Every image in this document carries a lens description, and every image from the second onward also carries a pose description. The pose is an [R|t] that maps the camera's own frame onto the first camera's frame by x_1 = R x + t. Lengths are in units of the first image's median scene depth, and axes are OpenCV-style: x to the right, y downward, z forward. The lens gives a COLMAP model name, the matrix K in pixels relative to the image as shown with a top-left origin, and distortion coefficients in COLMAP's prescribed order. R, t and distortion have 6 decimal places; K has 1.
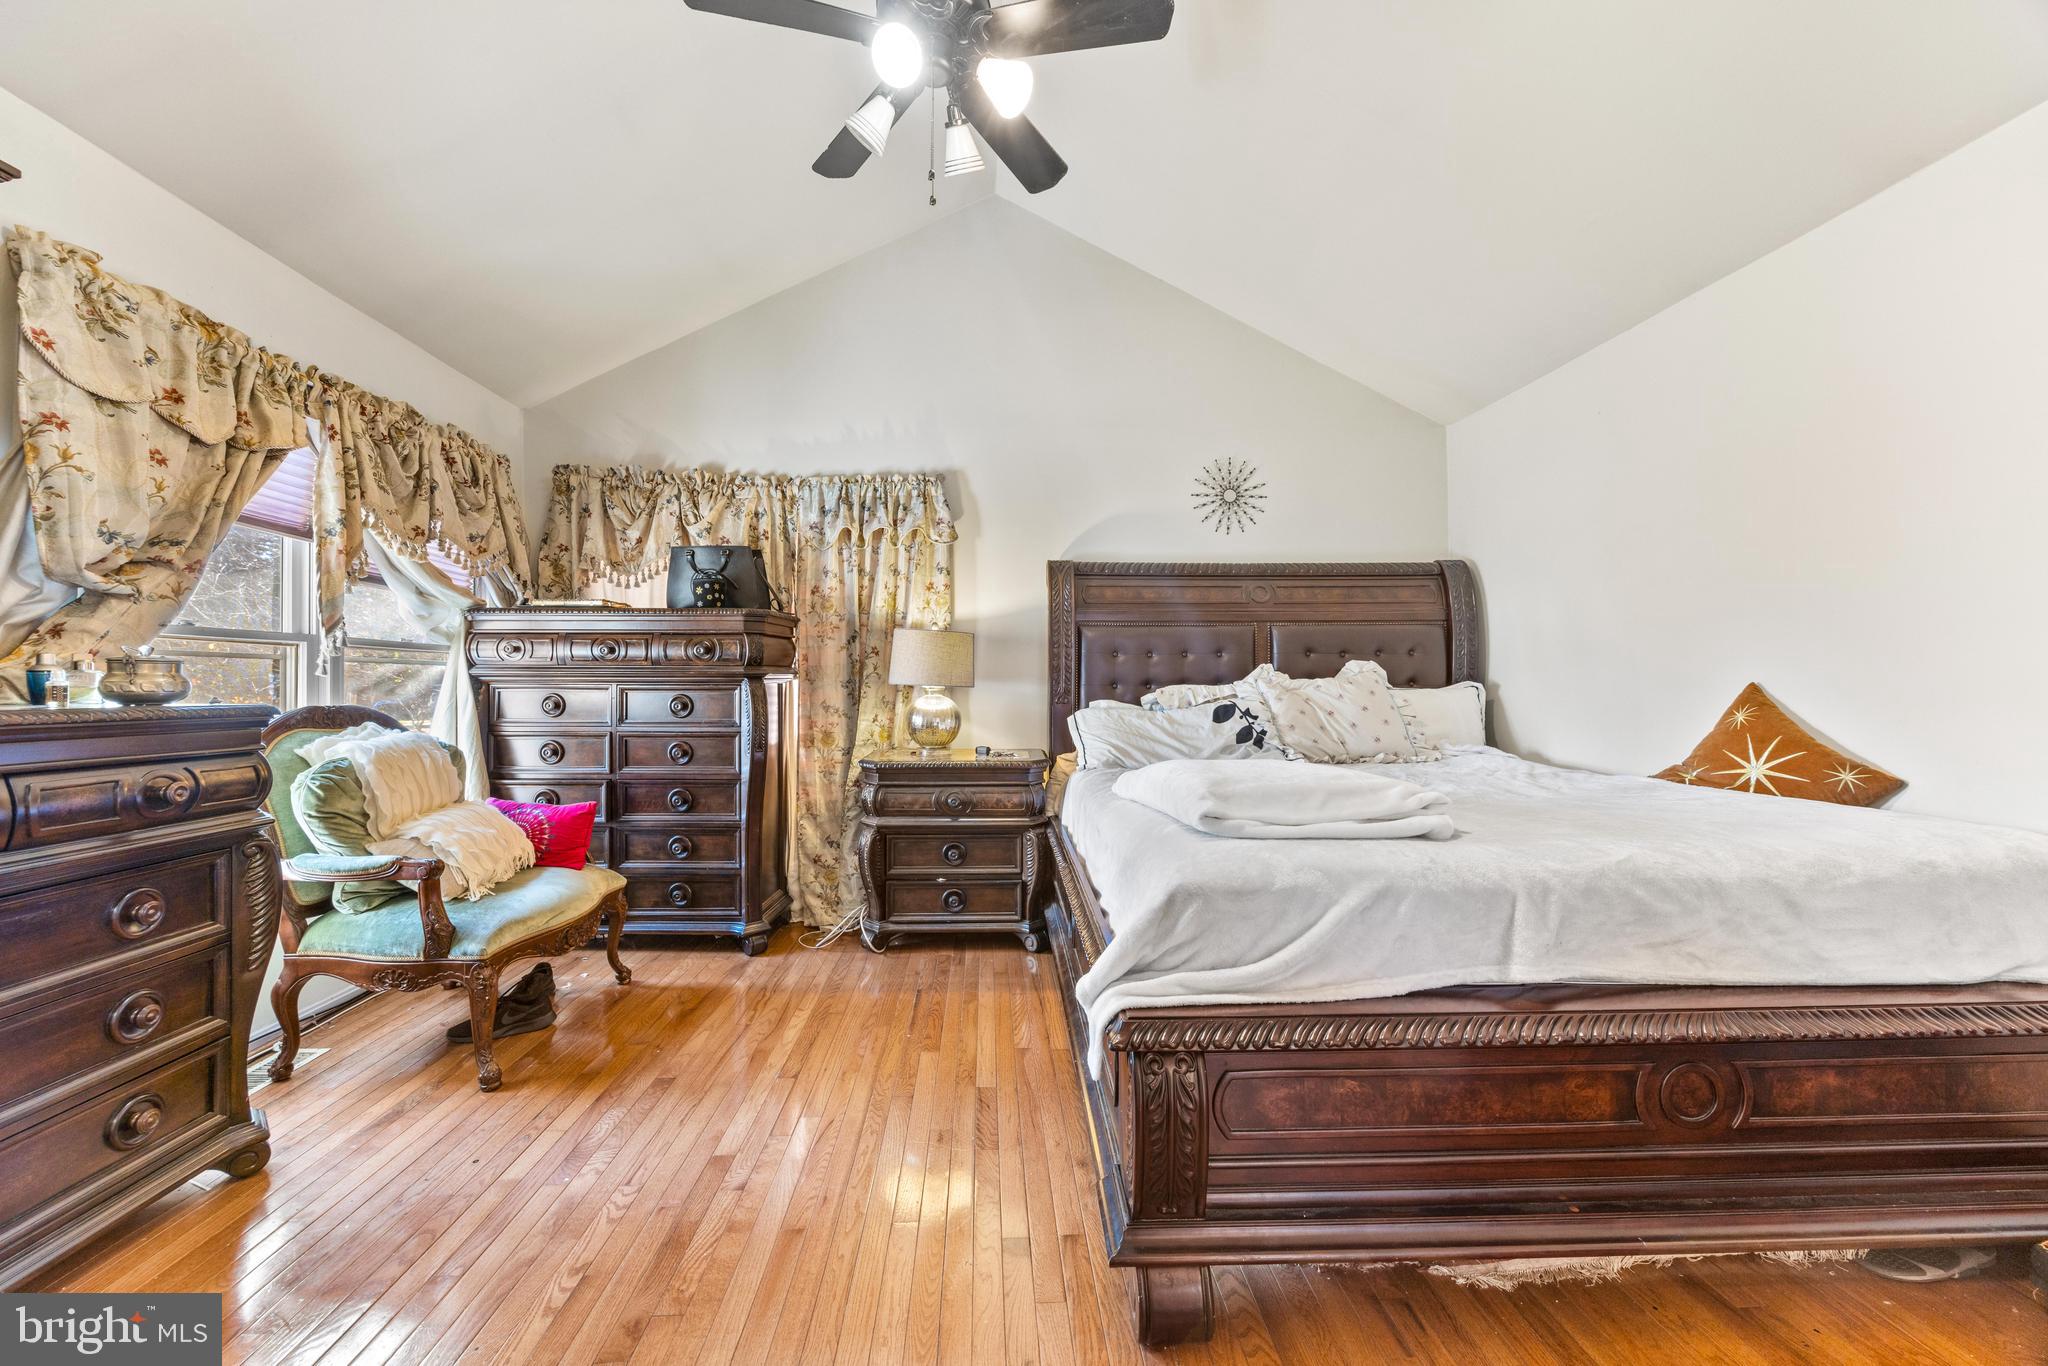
lens RADIAL K [[779.6, 0, 1042.6], [0, 779.6, 676.5], [0, 0, 1]] dist [-0.006714, 0.000510]
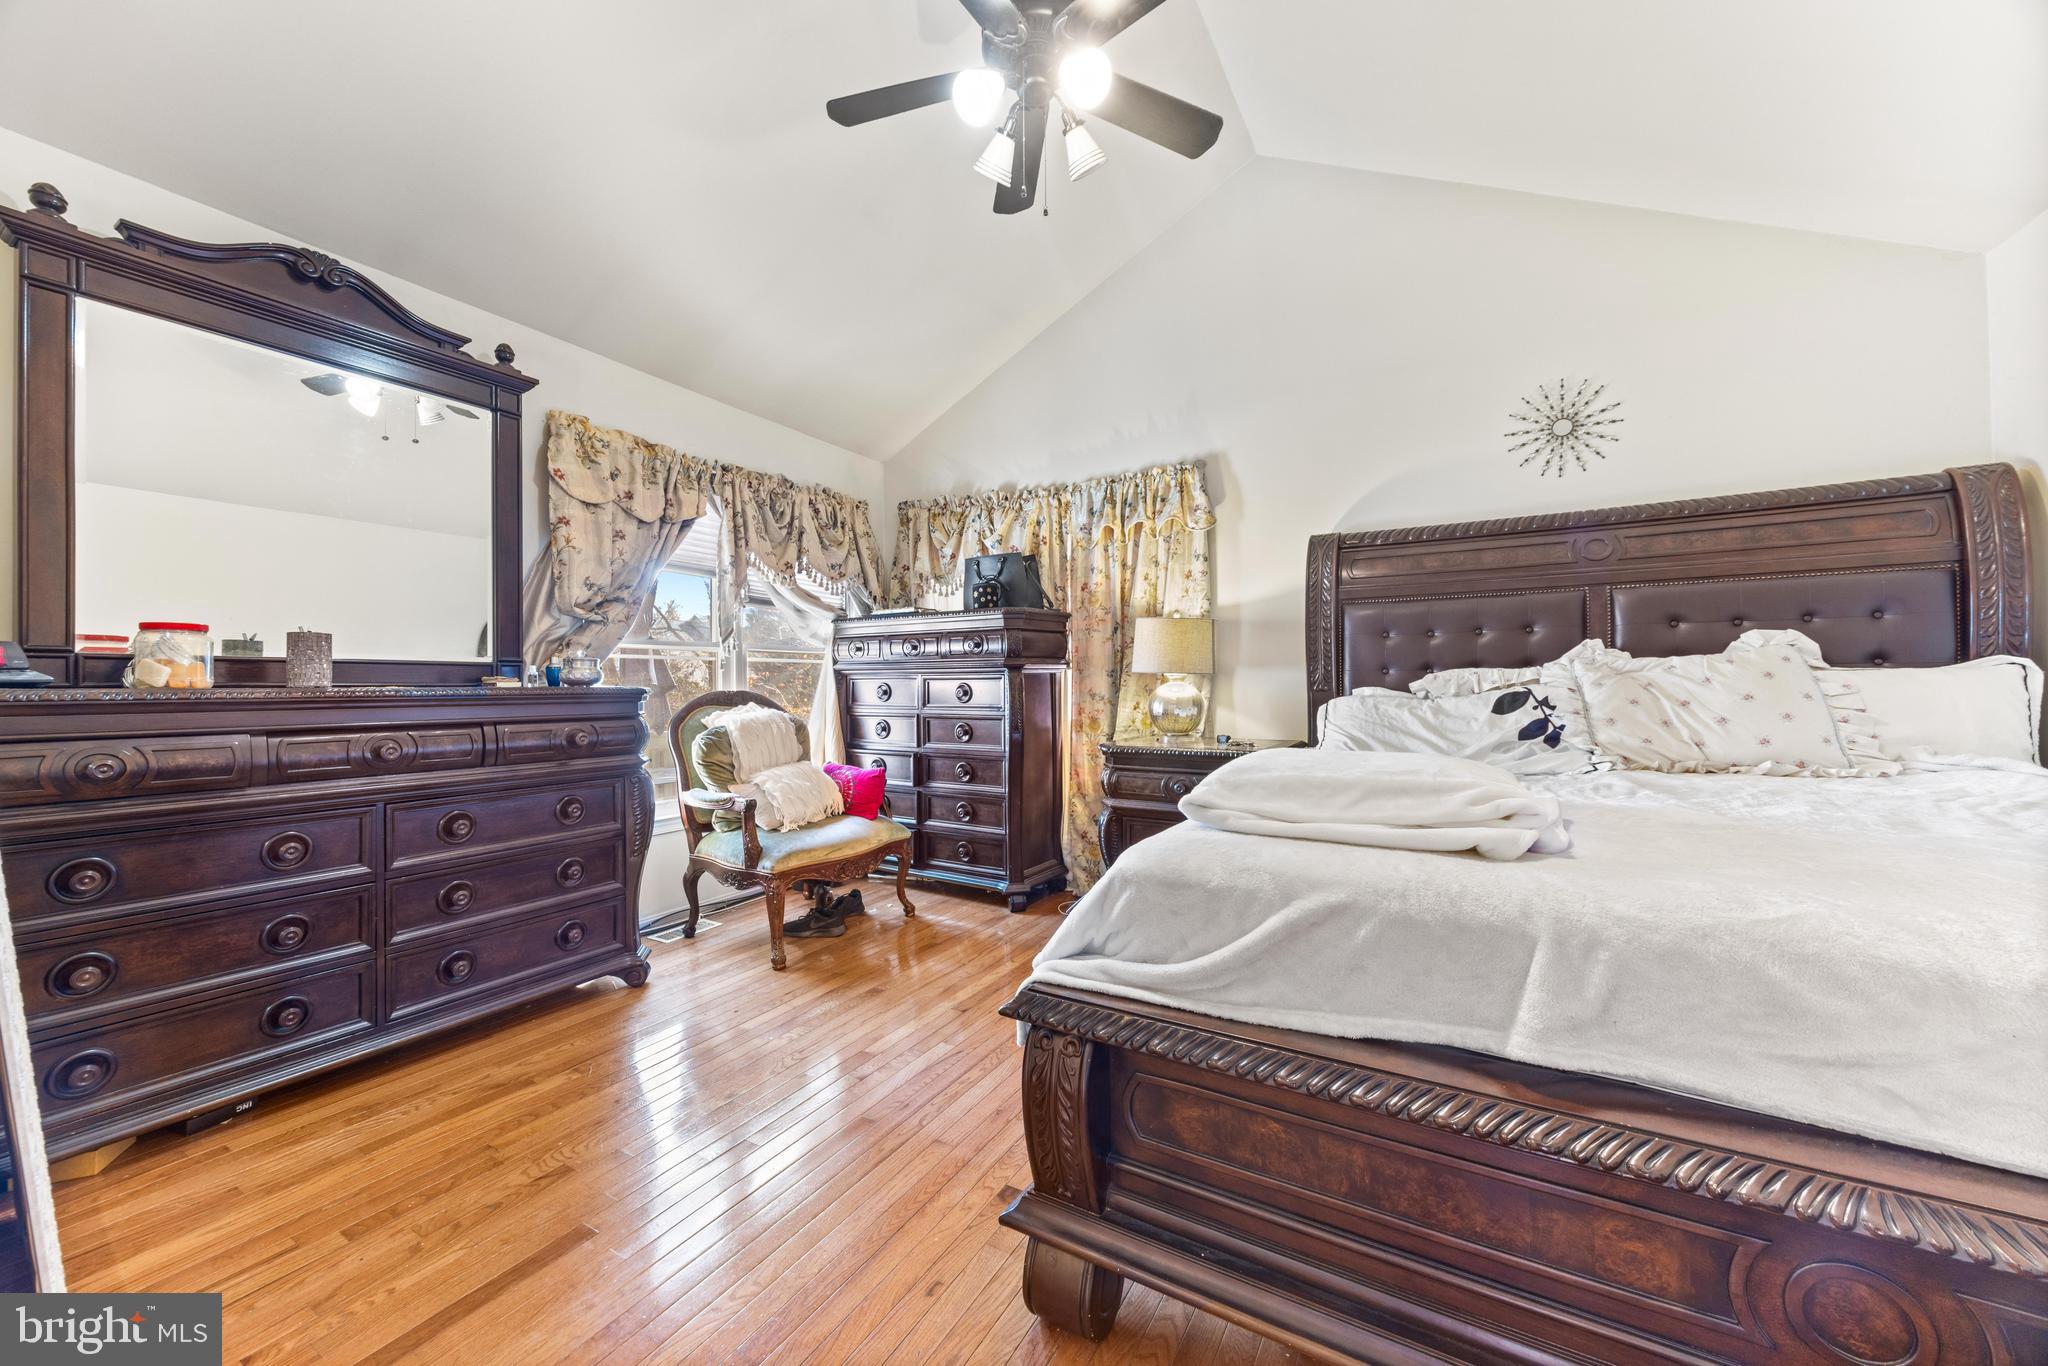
lens RADIAL K [[779.6, 0, 1040.0], [0, 779.6, 677.4], [0, 0, 1]] dist [-0.006714, 0.000510]
pose [[0.838224, -0.010642, -0.545223, 0.367601], [0.014290, 0.999895, 0.002454, 0.017291], [0.545139, -0.009848, 0.838288, 0.089282]]
